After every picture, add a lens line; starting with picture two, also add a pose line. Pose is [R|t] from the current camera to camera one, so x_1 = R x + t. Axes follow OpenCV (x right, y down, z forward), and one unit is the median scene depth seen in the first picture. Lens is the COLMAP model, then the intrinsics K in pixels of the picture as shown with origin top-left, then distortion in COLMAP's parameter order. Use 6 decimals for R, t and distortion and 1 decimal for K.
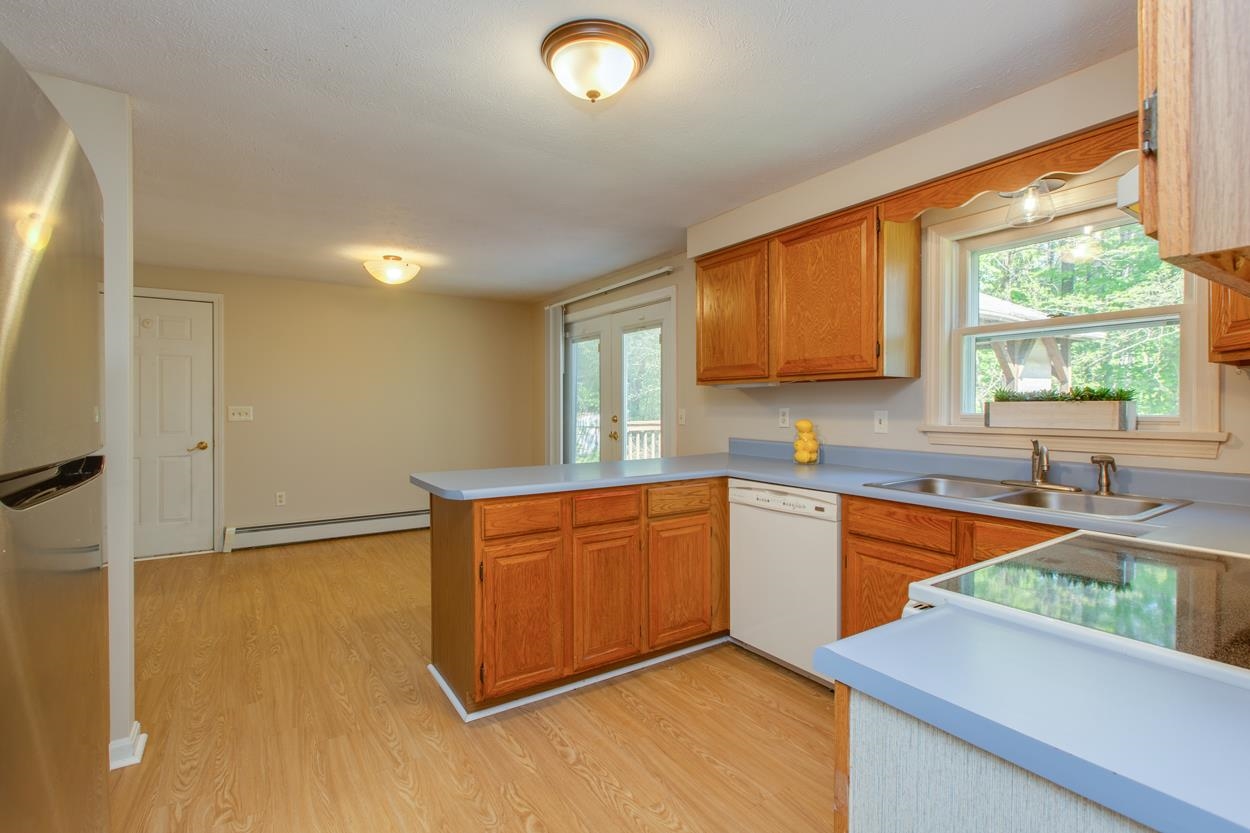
lens RADIAL K [[568.7, 0, 630.2], [0, 568.7, 415.5], [0, 0, 1]] dist [0.003482, -0.000398]
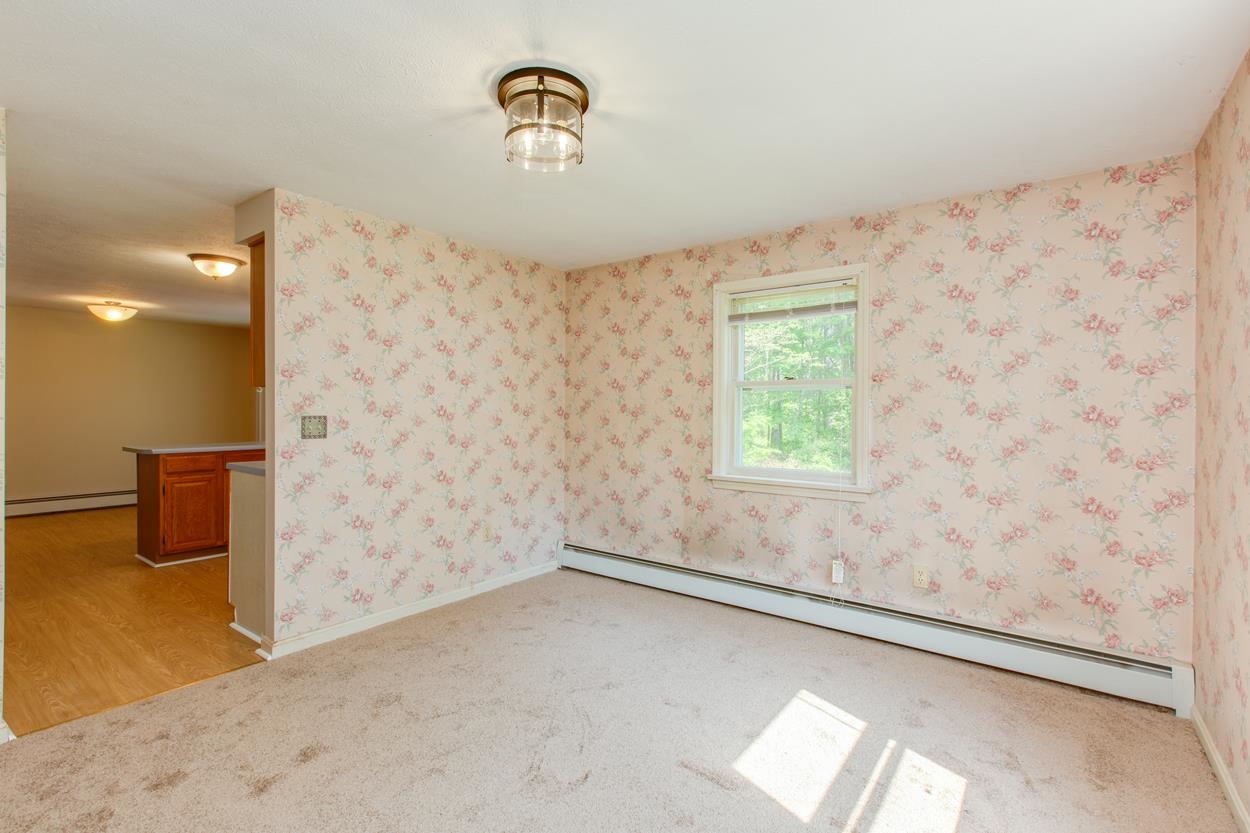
lens RADIAL K [[568.7, 0, 622.4], [0, 568.7, 412.6], [0, 0, 1]] dist [0.003482, -0.000398]
pose [[0.947235, 0.004530, 0.320508, 0.430277], [-0.002977, 0.999981, -0.005333, 0.004025], [-0.320526, 0.004098, 0.947231, -0.982392]]
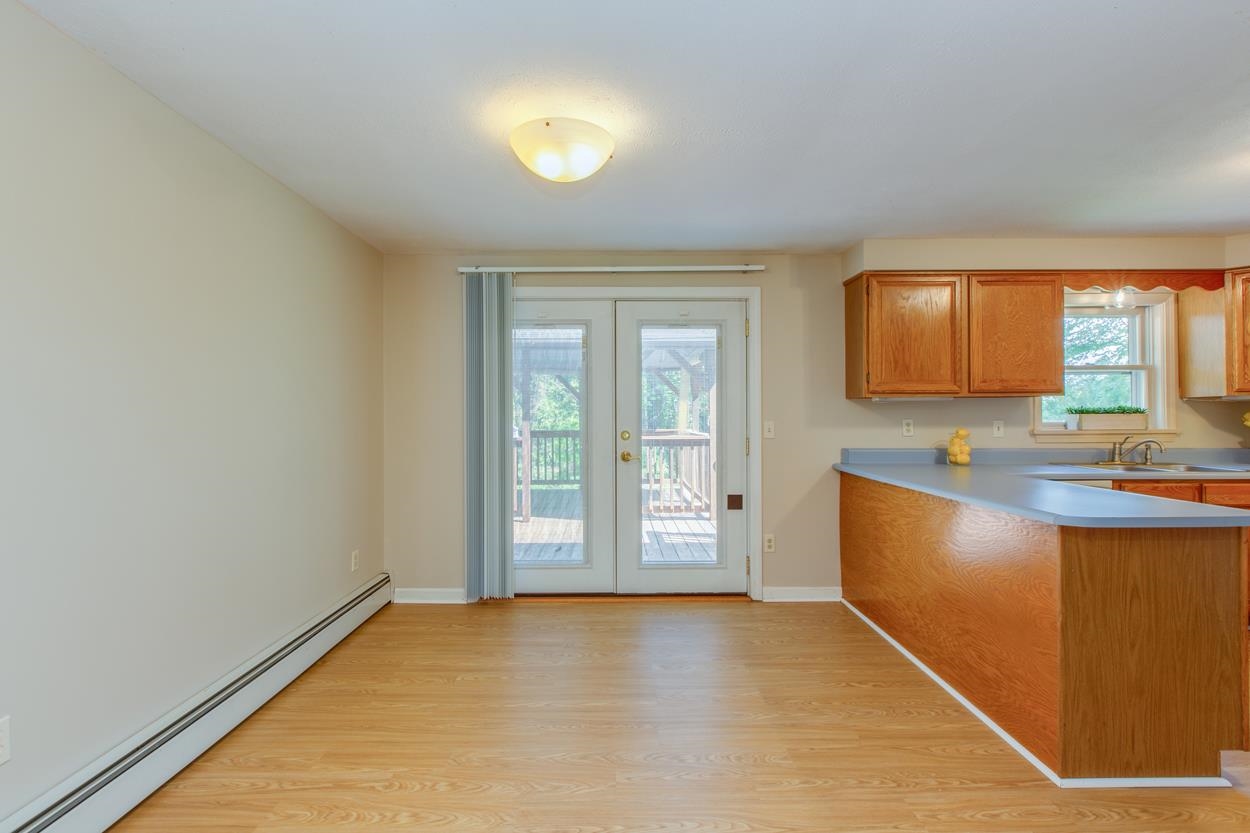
lens RADIAL K [[568.7, 0, 619.9], [0, 568.7, 412.6], [0, 0, 1]] dist [0.003482, -0.000398]
pose [[0.564233, 0.003450, 0.825608, -1.200435], [0.018310, 0.999693, -0.016691, -0.021389], [-0.825413, 0.024534, 0.563997, 0.994363]]
